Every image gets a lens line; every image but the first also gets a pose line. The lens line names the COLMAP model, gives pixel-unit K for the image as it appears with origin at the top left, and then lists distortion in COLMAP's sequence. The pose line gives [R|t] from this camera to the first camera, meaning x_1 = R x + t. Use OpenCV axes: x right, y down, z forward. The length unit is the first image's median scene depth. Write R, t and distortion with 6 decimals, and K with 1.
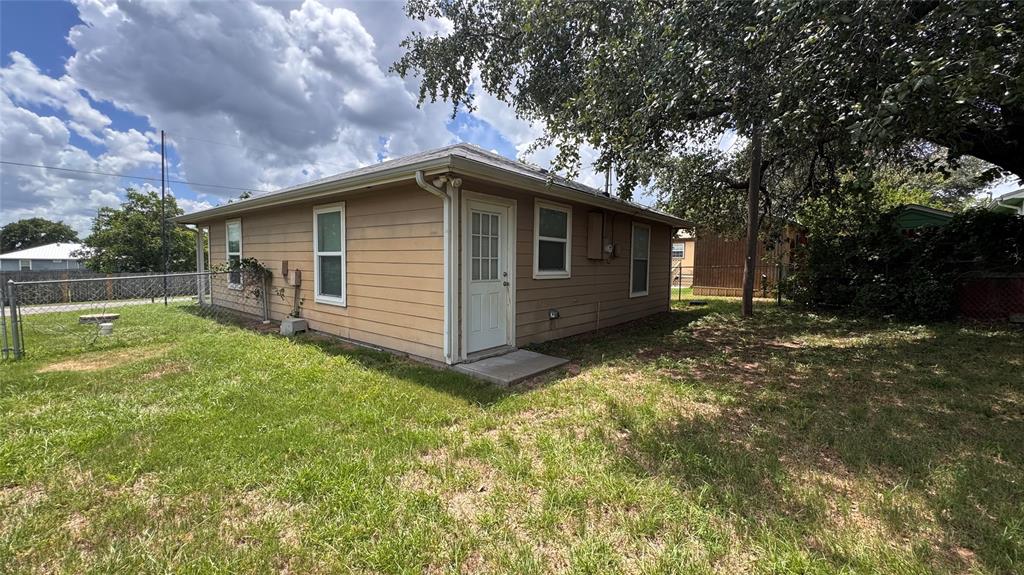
lens RADIAL K [[409.7, 0, 514.1], [0, 409.7, 289.0], [0, 0, 1]] dist [-0.001885, -0.000545]
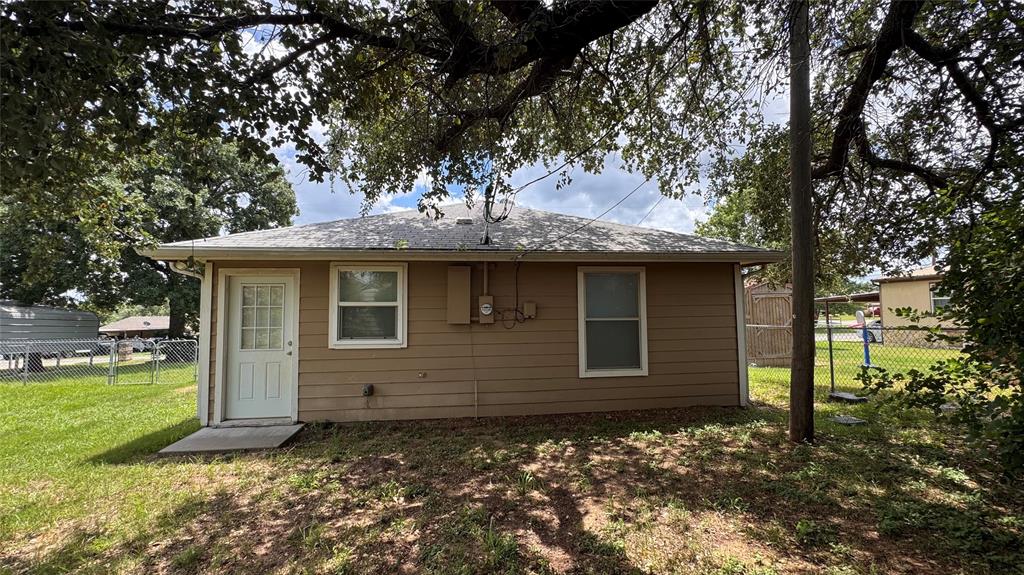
lens RADIAL K [[409.7, 0, 512.7], [0, 409.7, 286.4], [0, 0, 1]] dist [-0.001885, -0.000545]
pose [[0.709555, -0.065727, -0.701578, 0.789500], [-0.025791, 0.992551, -0.119071, -0.050935], [0.704178, 0.102581, 0.702574, 0.497890]]
